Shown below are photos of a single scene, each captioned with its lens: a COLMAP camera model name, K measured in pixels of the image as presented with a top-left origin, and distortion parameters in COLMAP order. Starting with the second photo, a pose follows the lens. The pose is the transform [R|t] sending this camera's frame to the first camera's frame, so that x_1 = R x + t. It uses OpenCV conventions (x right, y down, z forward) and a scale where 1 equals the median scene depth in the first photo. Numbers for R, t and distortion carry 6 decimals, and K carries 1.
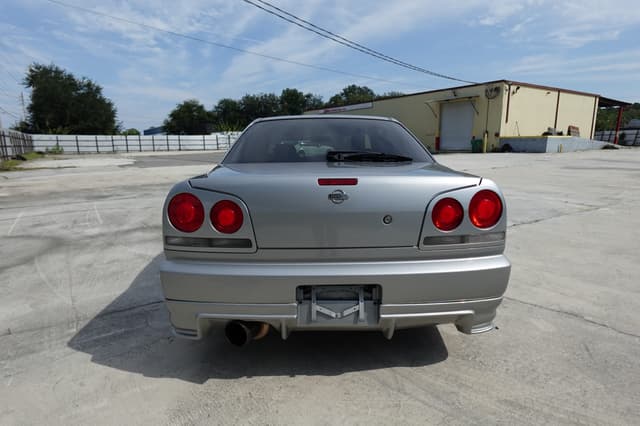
lens RADIAL K [[360.1, 0, 320.1], [0, 360.1, 210.9], [0, 0, 1]] dist [-0.000587, 0.000264]
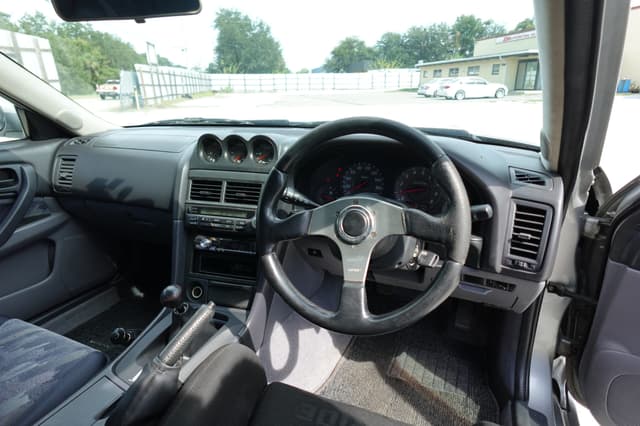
lens RADIAL K [[360.1, 0, 323.5], [0, 360.1, 212.4], [0, 0, 1]] dist [-0.000587, 0.000264]
pose [[0.911401, 0.135269, -0.388653, 0.012623], [-0.070970, 0.981947, 0.175336, -0.011064], [0.405354, -0.132218, 0.904548, 0.069715]]
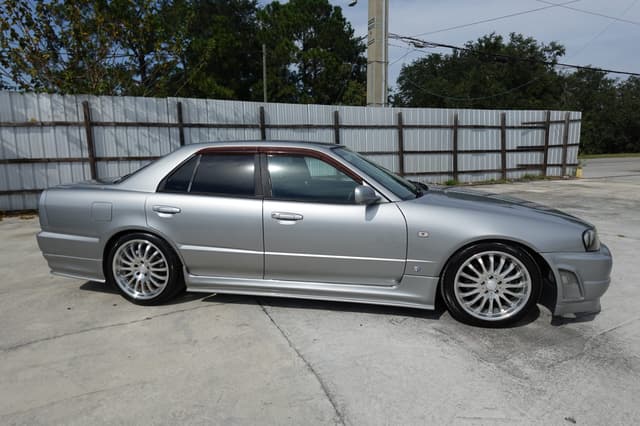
lens RADIAL K [[360.1, 0, 321.4], [0, 360.1, 213.4], [0, 0, 1]] dist [-0.000587, 0.000264]
pose [[-0.192065, 0.181705, -0.964414, 0.064708], [-0.159845, 0.963795, 0.213422, -0.018270], [0.968277, 0.195148, -0.156067, 0.085628]]
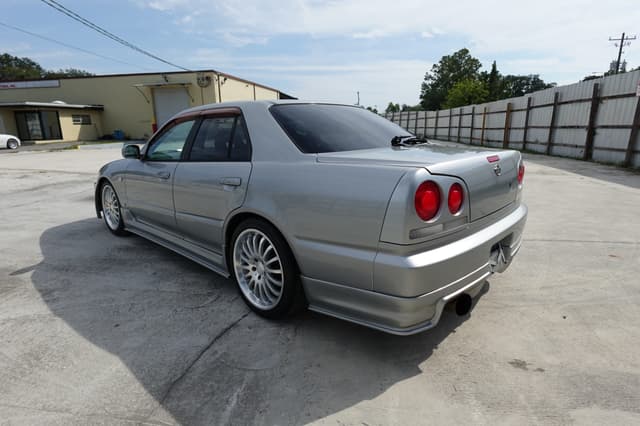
lens RADIAL K [[360.1, 0, 319.6], [0, 360.1, 213.1], [0, 0, 1]] dist [-0.000587, 0.000264]
pose [[0.709434, -0.164051, 0.685413, -0.037246], [0.136848, 0.986087, 0.094371, -0.002837], [-0.691358, 0.026847, 0.722013, 0.015145]]
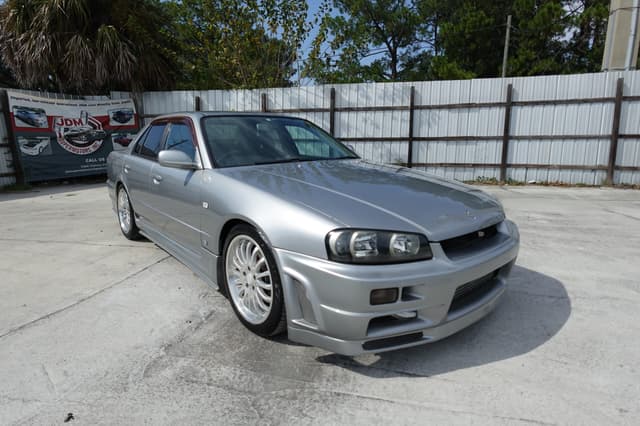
lens RADIAL K [[360.1, 0, 321.5], [0, 360.1, 215.4], [0, 0, 1]] dist [-0.000587, 0.000264]
pose [[-0.770329, 0.140229, -0.622036, 0.033672], [-0.101456, 0.936137, 0.336682, -0.022349], [0.629523, 0.322465, -0.706906, 0.130730]]
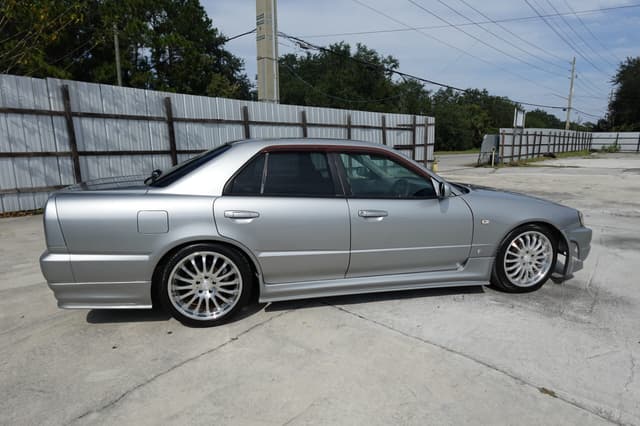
lens RADIAL K [[360.1, 0, 321.6], [0, 360.1, 212.1], [0, 0, 1]] dist [-0.000587, 0.000264]
pose [[0.201608, 0.188309, -0.961194, 0.065427], [-0.176418, 0.972277, 0.153477, -0.013317], [0.963447, 0.138629, 0.229240, 0.054514]]
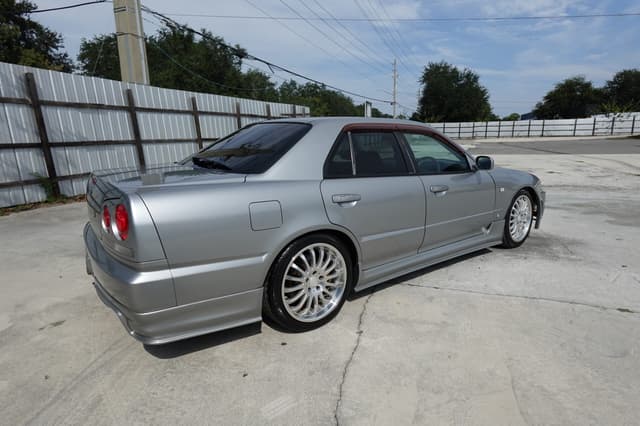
lens RADIAL K [[360.1, 0, 321.6], [0, 360.1, 211.1], [0, 0, 1]] dist [-0.000587, 0.000264]
pose [[0.579913, 0.167271, -0.797321, 0.051060], [-0.135293, 0.984878, 0.108217, -0.006682], [0.803366, 0.045116, 0.593774, 0.027296]]
